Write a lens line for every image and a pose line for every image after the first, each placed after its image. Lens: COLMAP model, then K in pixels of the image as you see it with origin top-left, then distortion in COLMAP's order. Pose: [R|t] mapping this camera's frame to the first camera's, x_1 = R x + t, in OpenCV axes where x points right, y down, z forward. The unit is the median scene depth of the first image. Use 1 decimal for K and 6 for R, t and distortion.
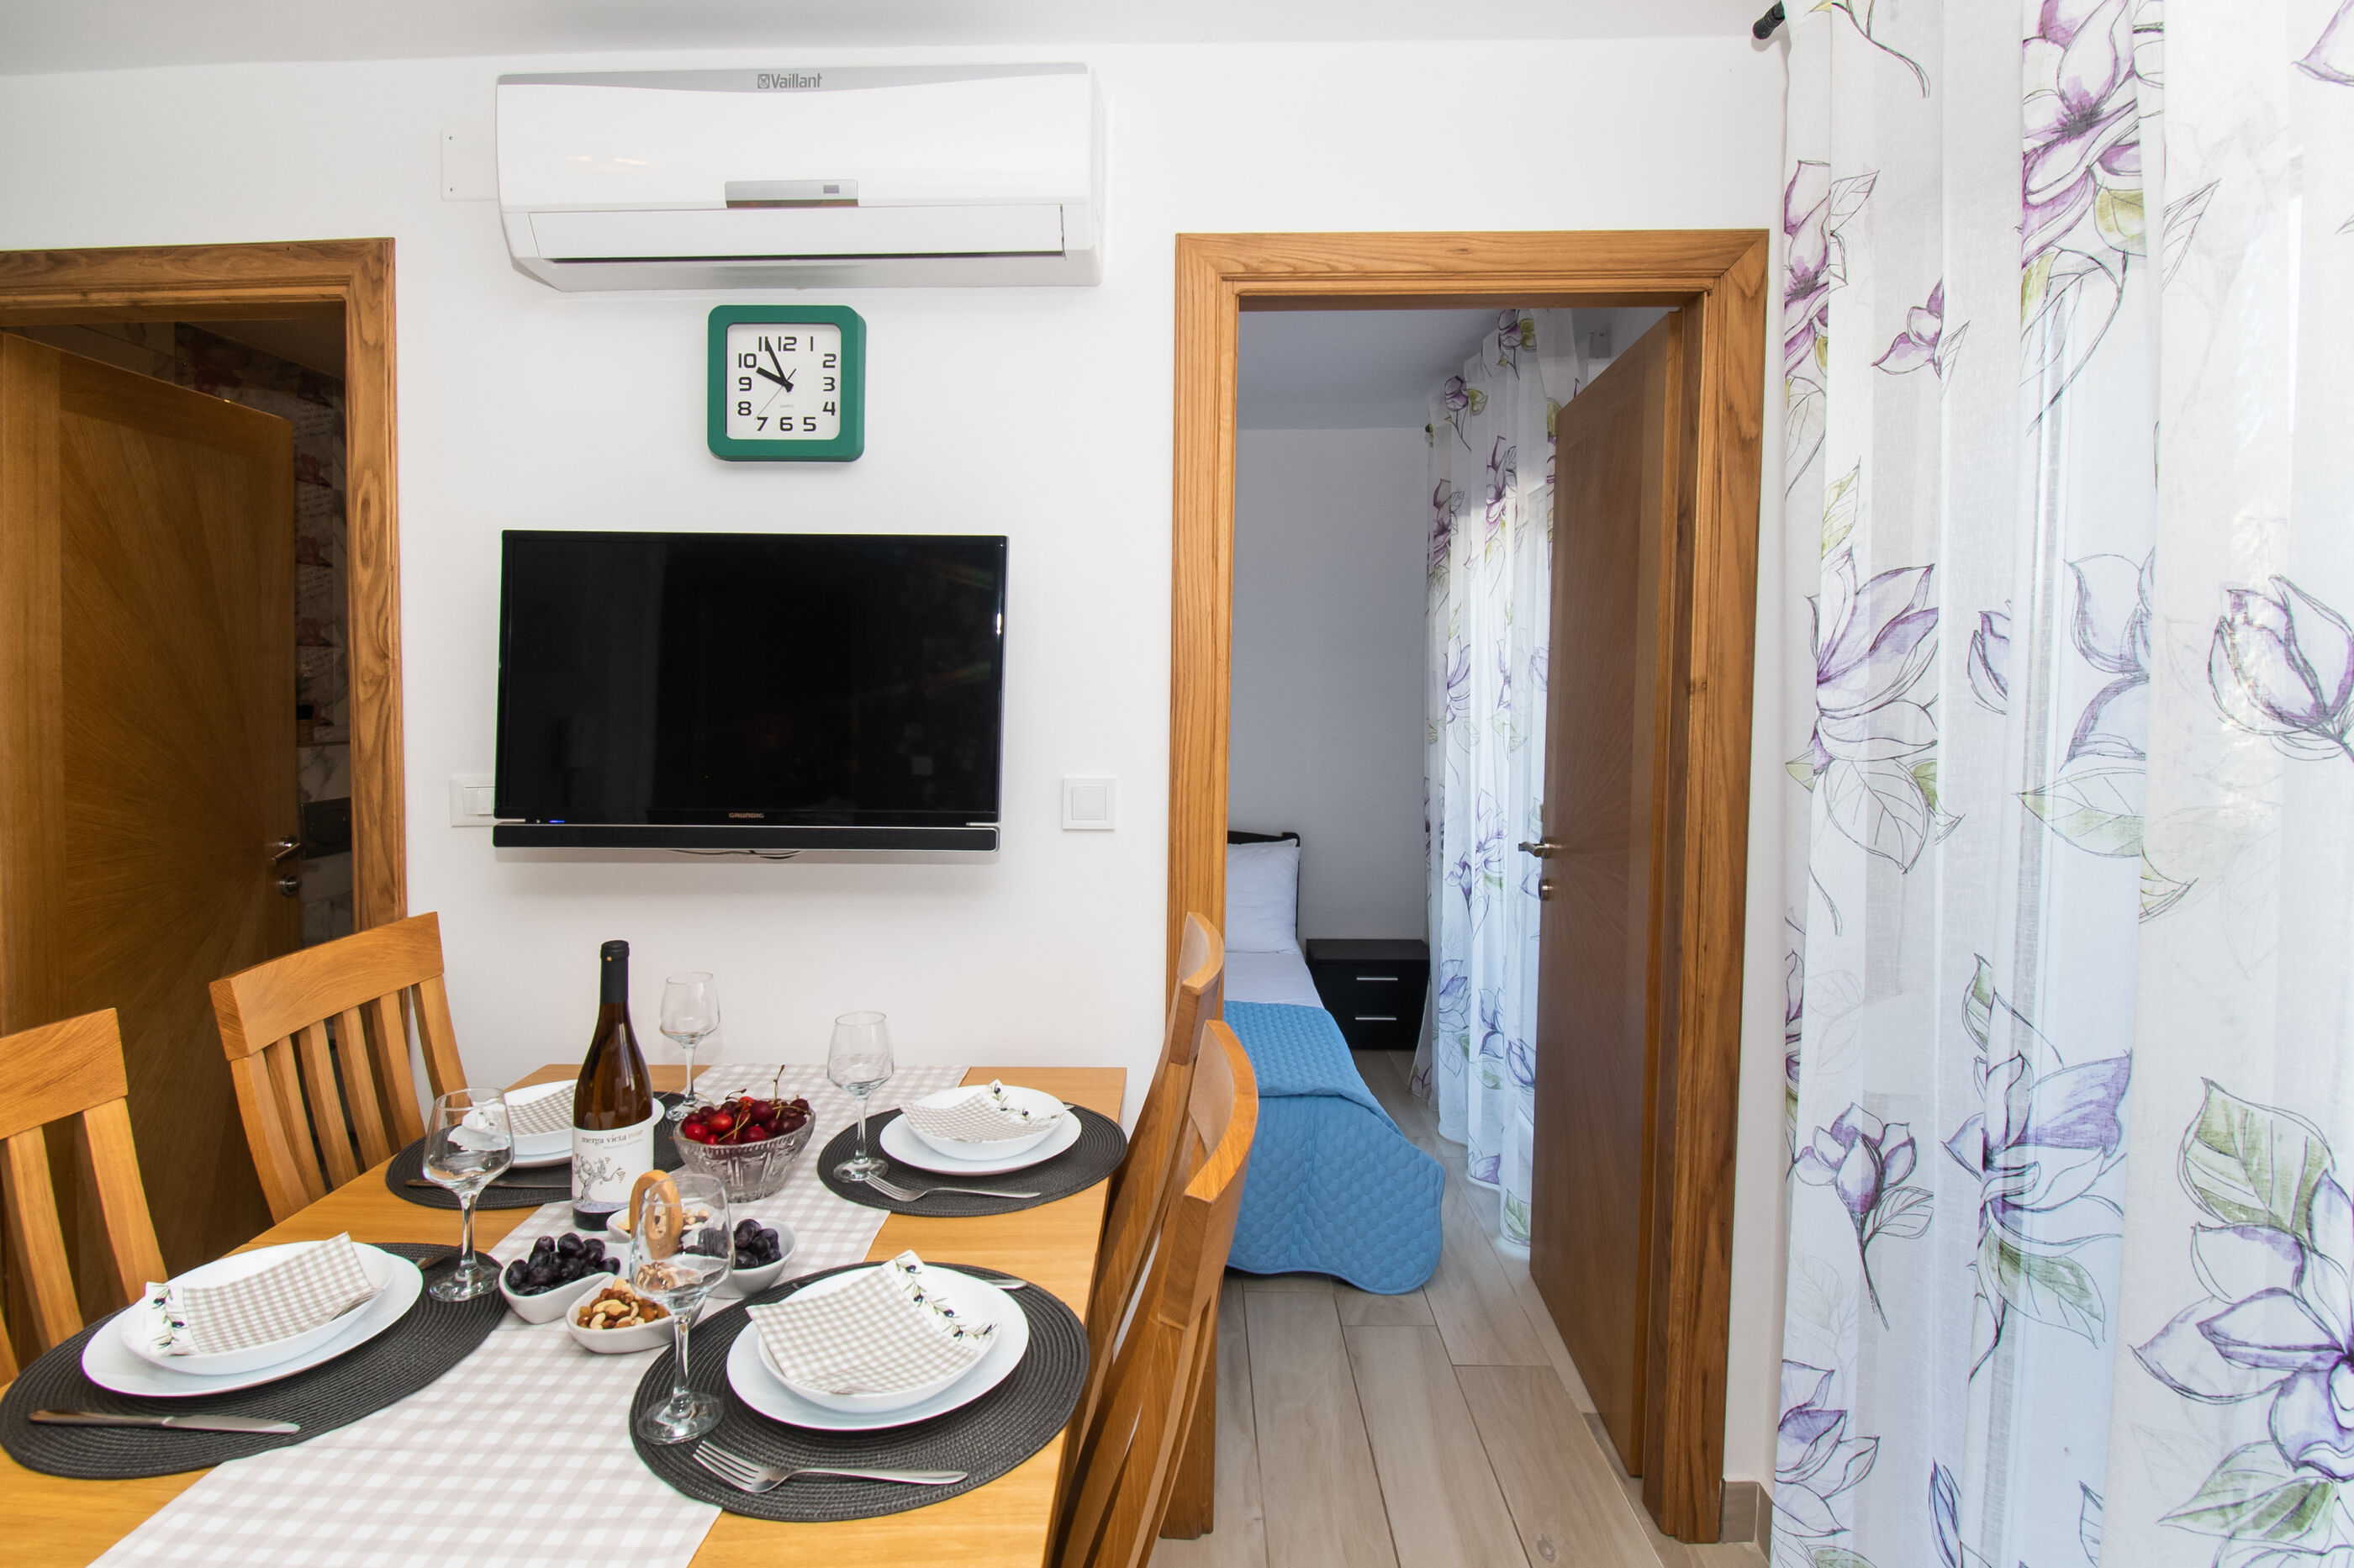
lens RADIAL K [[1189.3, 0, 1190.1], [0, 1189.3, 720.5], [0, 0, 1]] dist [0.008440, -0.016481]
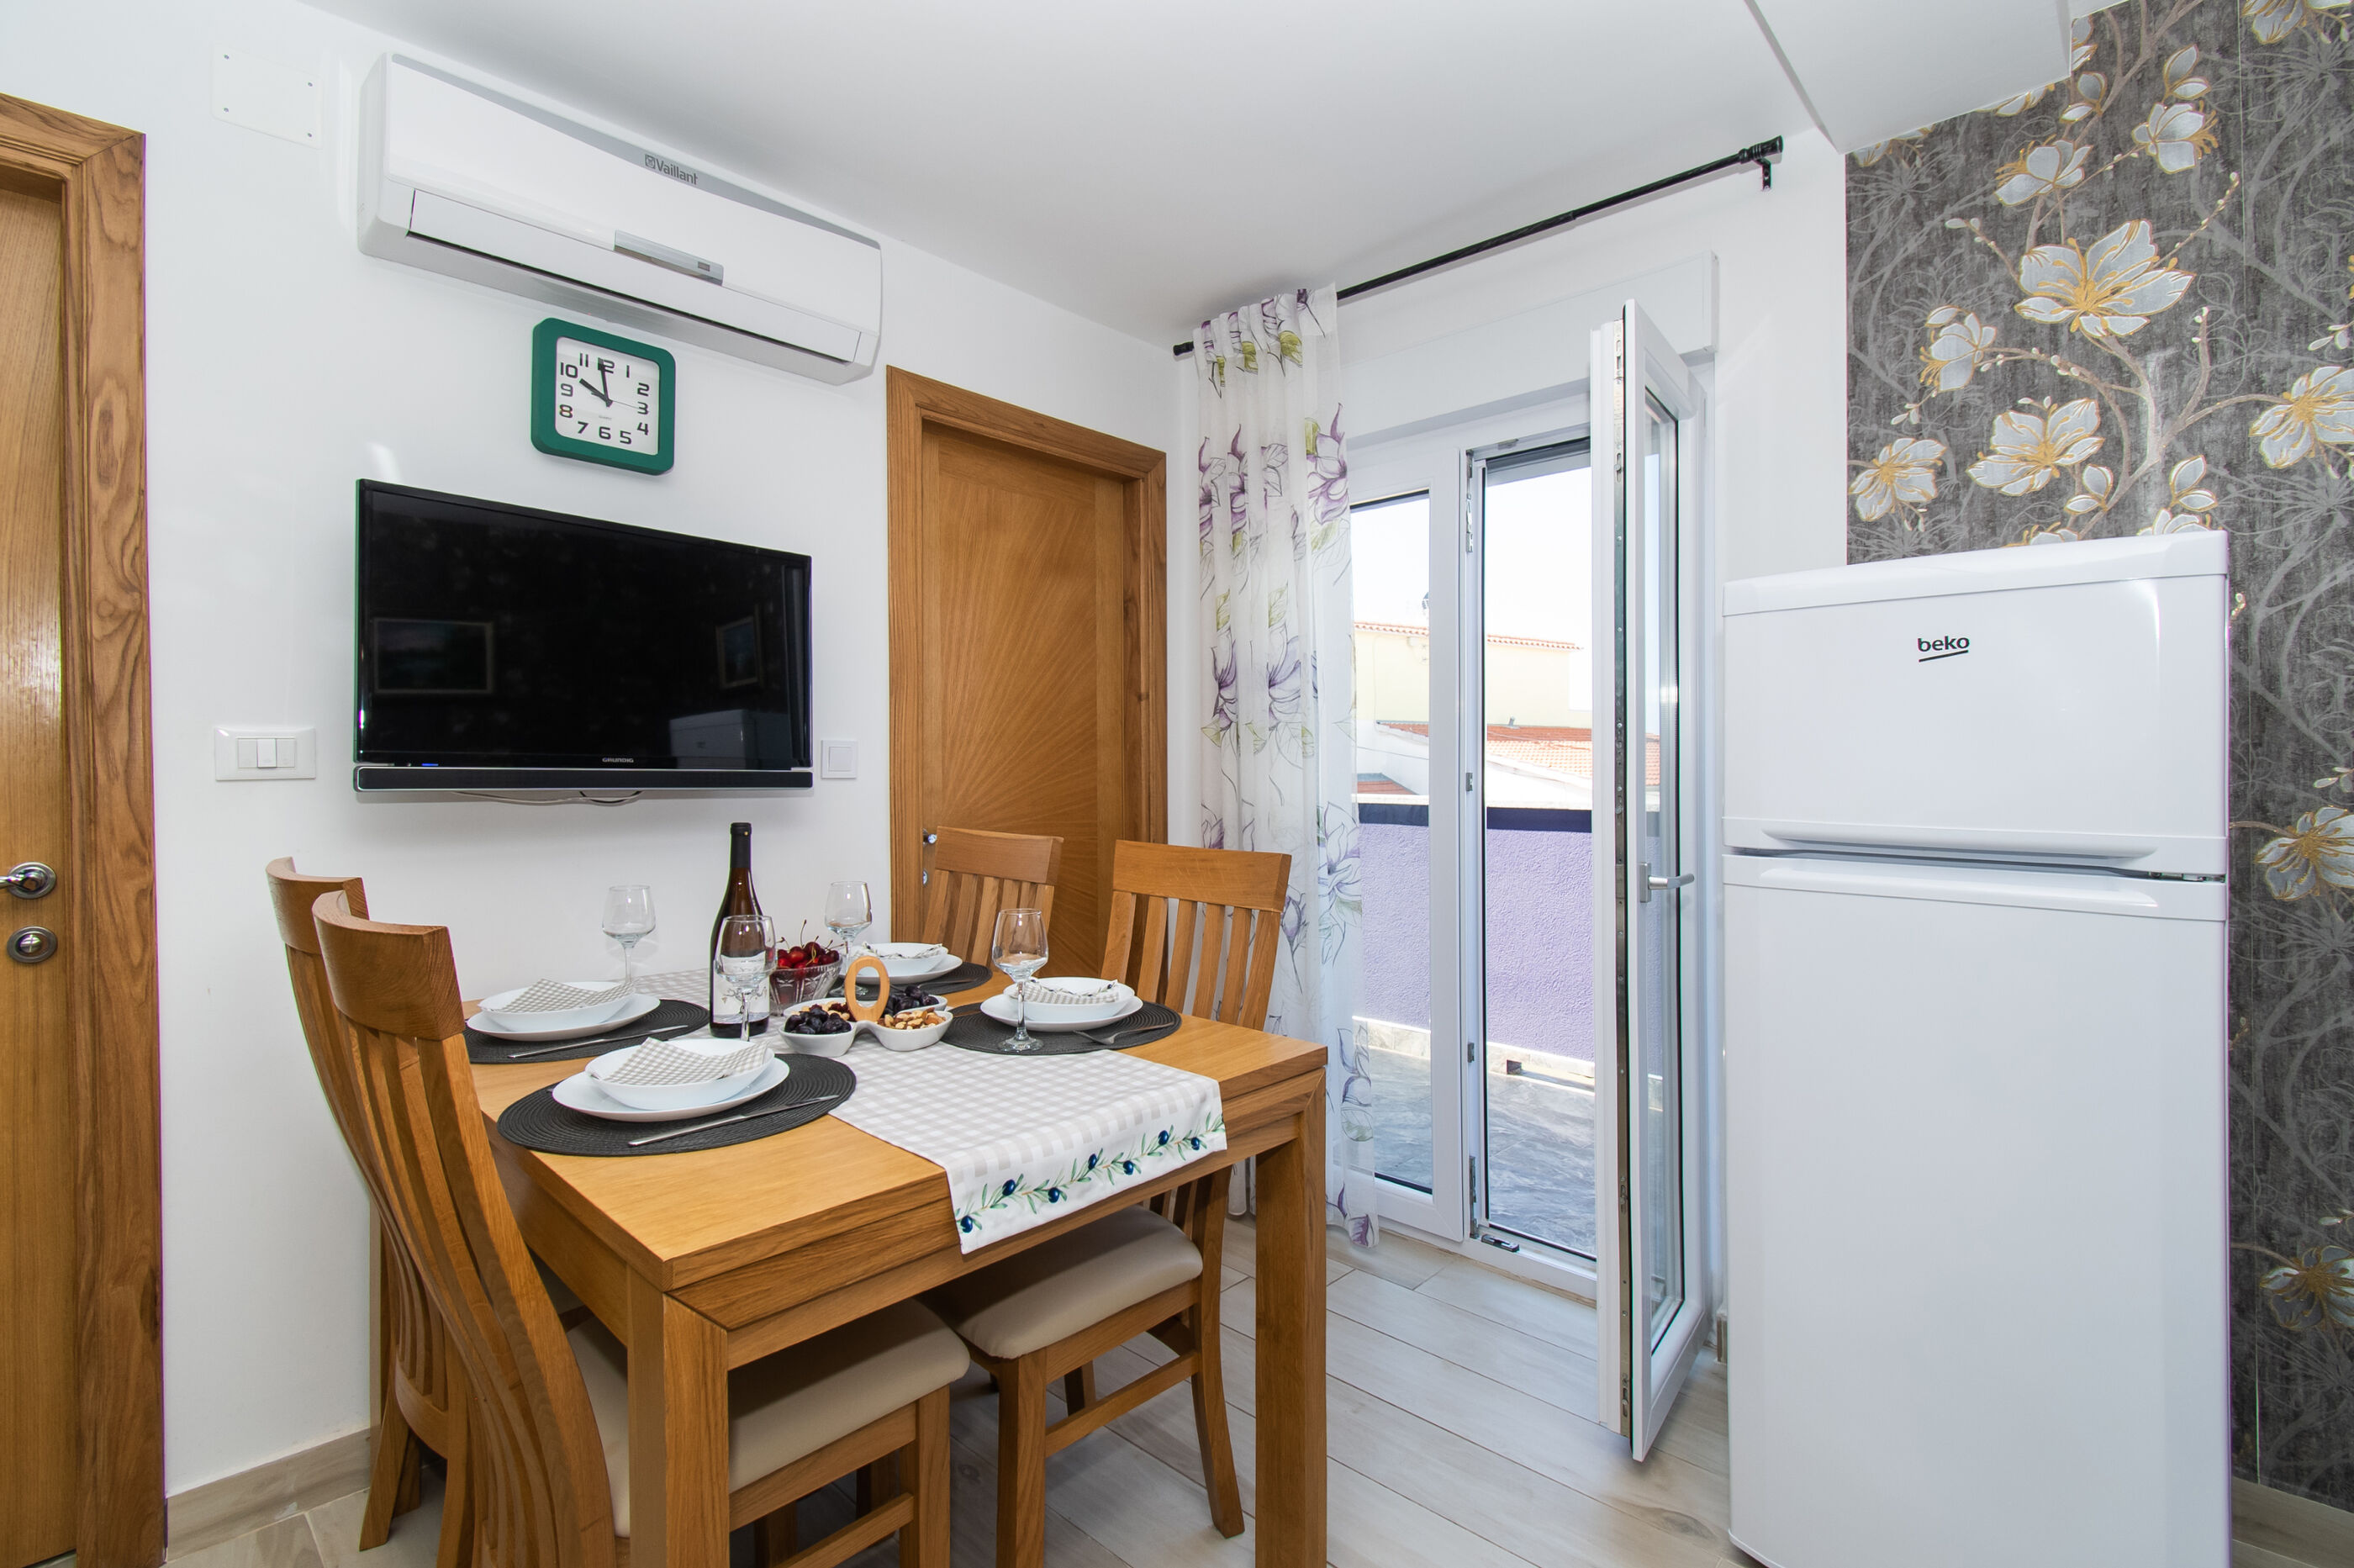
lens RADIAL K [[1061.1, 0, 1199.6], [0, 1061.1, 758.6], [0, 0, 1]] dist [0.009882, -0.015953]
pose [[0.664166, 0.006094, 0.747560, -1.053063], [0.018906, 0.999510, -0.024944, 0.156937], [-0.747346, 0.030700, 0.663726, -0.178031]]
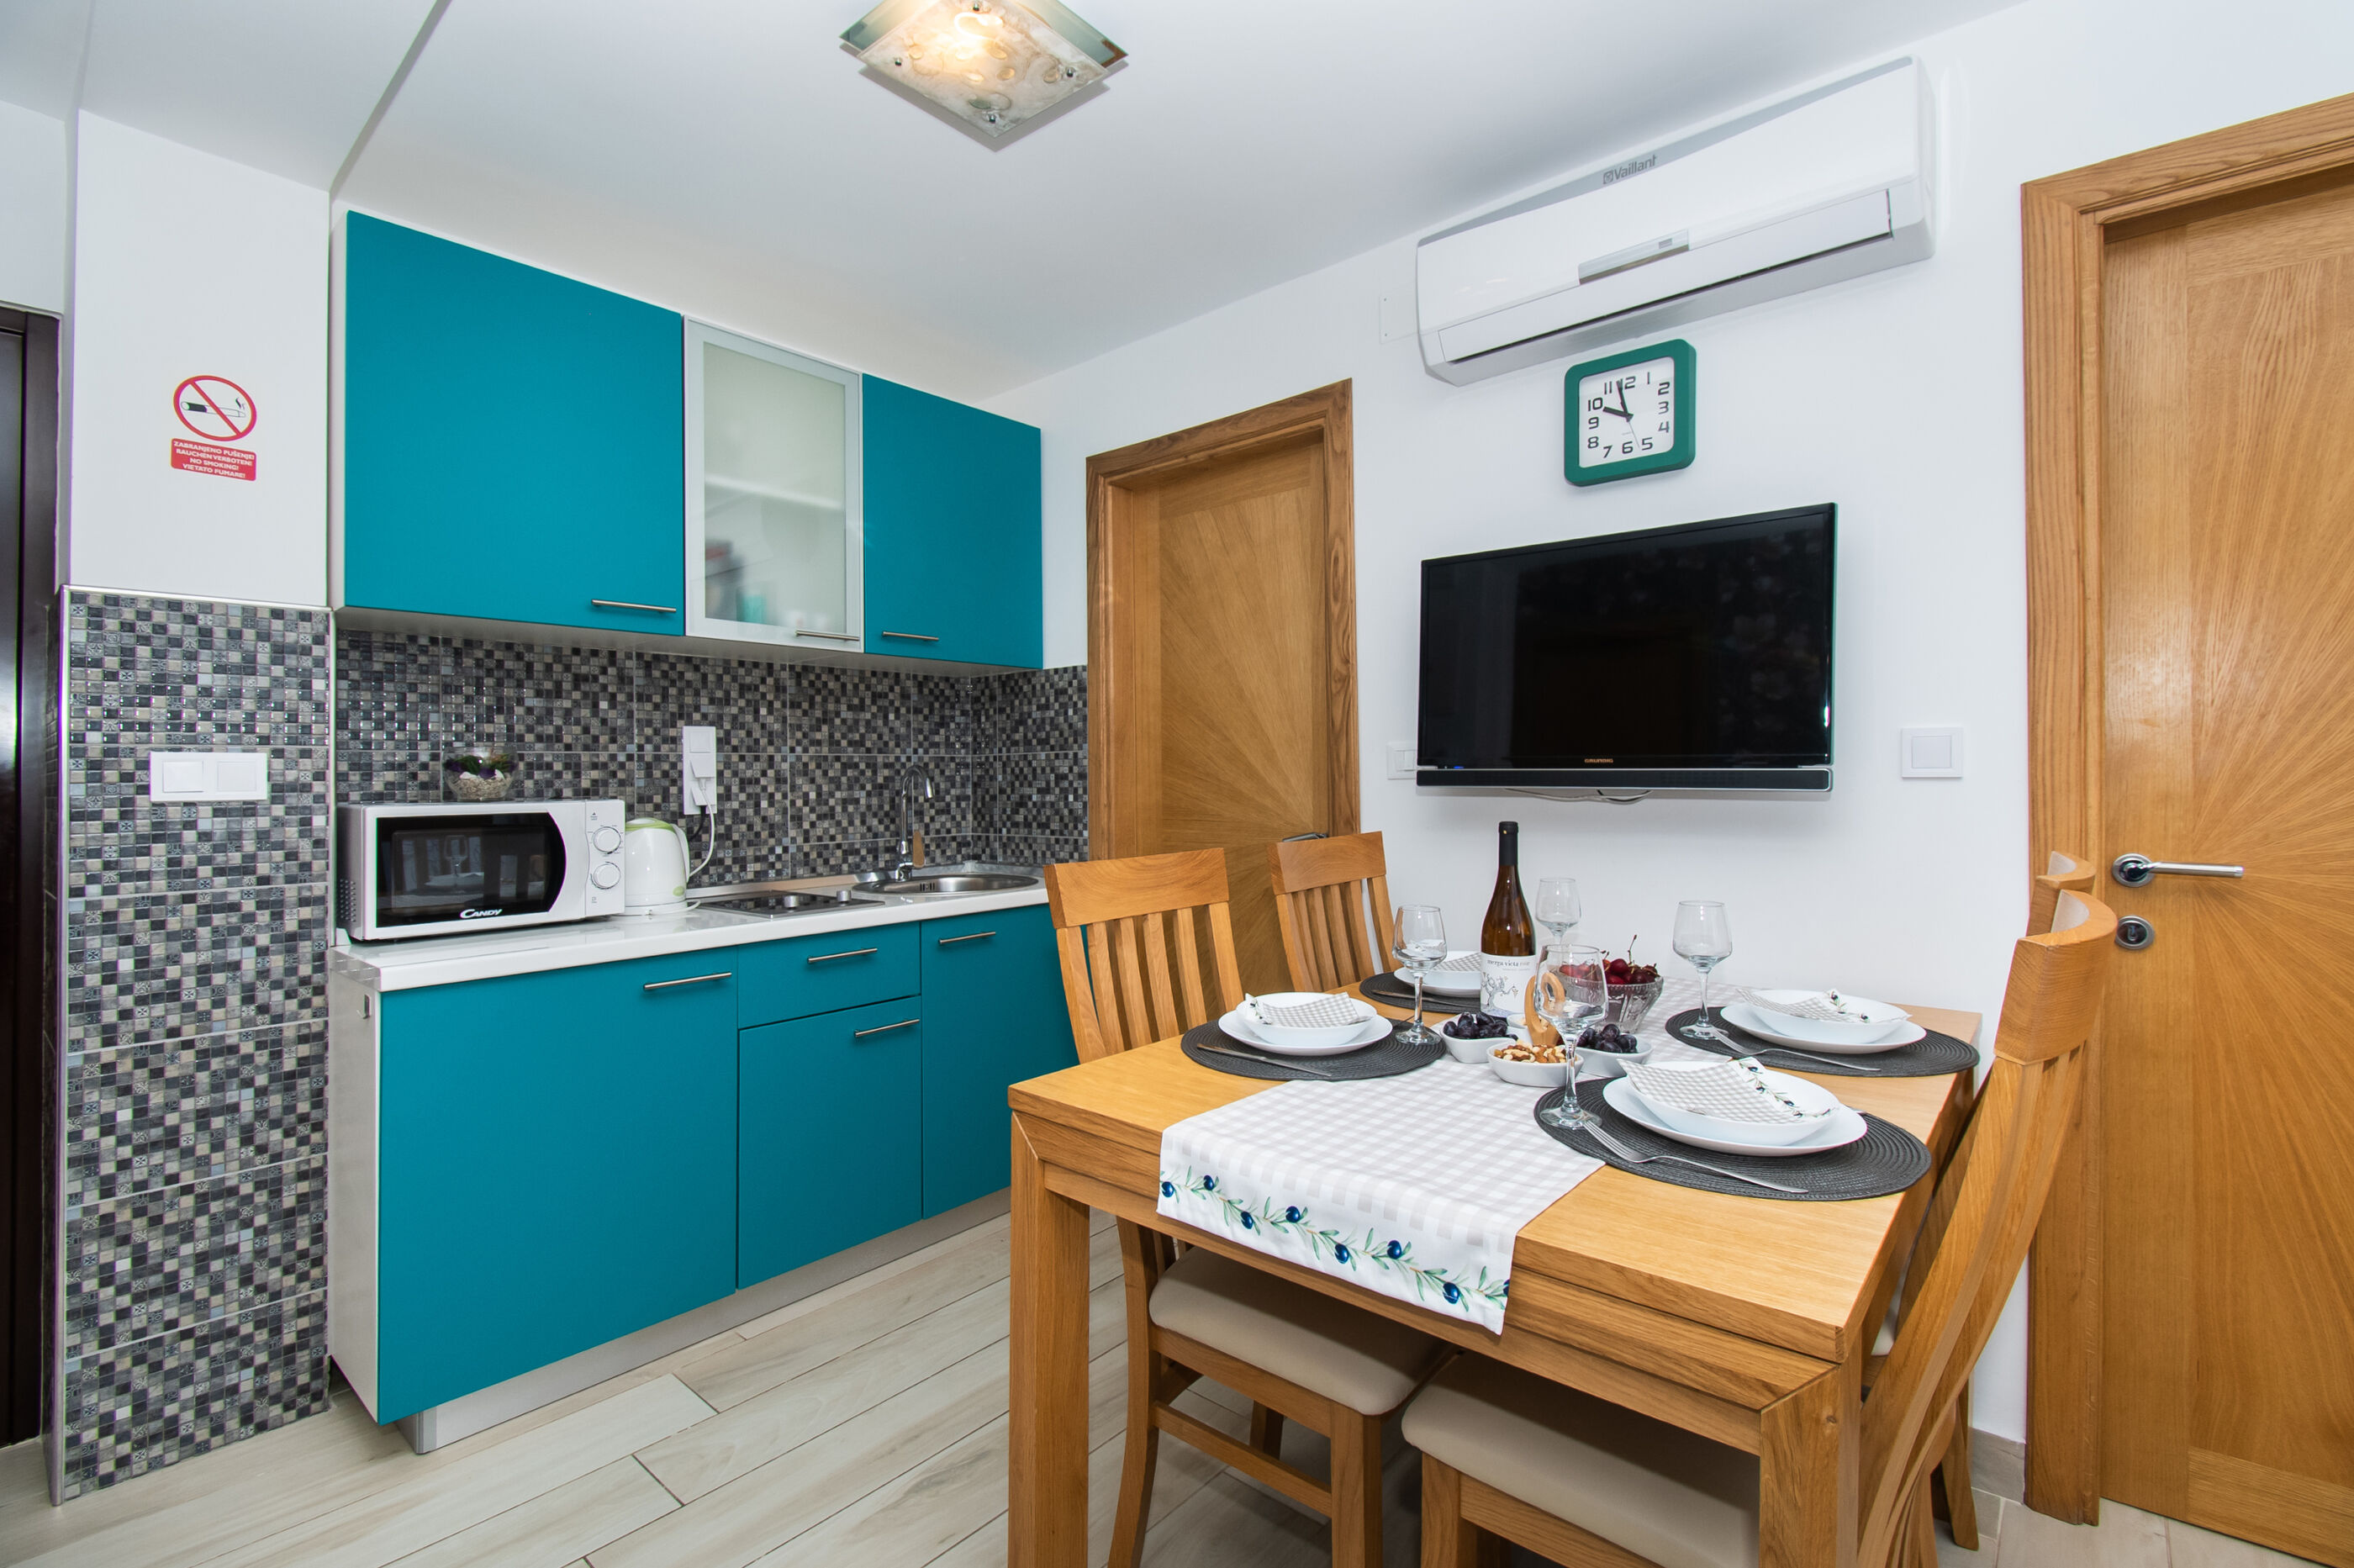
lens RADIAL K [[1061.1, 0, 1199.6], [0, 1061.1, 758.6], [0, 0, 1]] dist [0.009882, -0.015953]
pose [[0.768348, -0.019429, -0.639737, 0.024666], [-0.005117, 0.999321, -0.036496, 0.163667], [0.640012, 0.031315, 0.767727, -0.165649]]
